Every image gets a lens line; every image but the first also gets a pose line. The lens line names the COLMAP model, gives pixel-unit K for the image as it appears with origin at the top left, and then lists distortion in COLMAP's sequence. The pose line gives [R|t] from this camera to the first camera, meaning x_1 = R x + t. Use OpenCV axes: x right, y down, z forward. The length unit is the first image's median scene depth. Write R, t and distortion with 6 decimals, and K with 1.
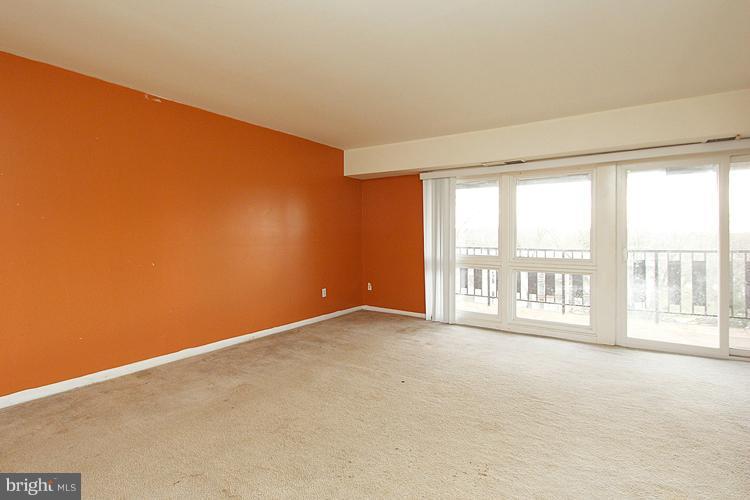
lens RADIAL K [[377.5, 0, 375.3], [0, 377.5, 239.4], [0, 0, 1]] dist [-0.004068, 0.000252]
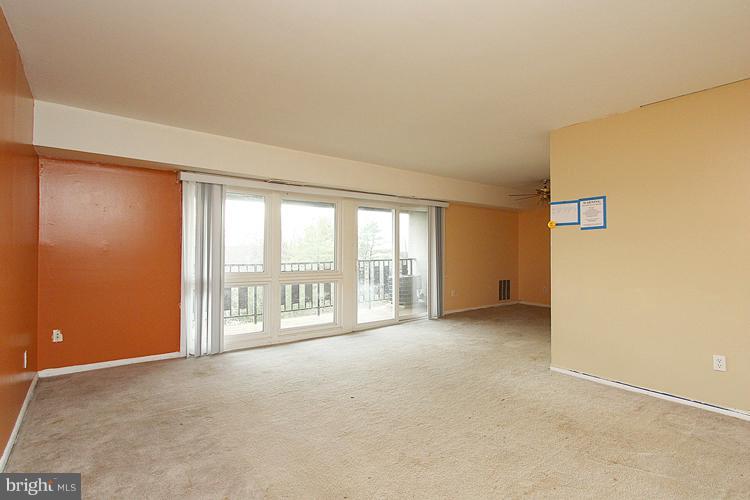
lens RADIAL K [[377.5, 0, 402.5], [0, 377.5, 243.6], [0, 0, 1]] dist [-0.004068, 0.000252]
pose [[0.280714, 0.020271, 0.959577, -0.567277], [0.008551, 0.999684, -0.023619, -0.004371], [-0.959753, 0.014835, 0.280452, 0.385558]]
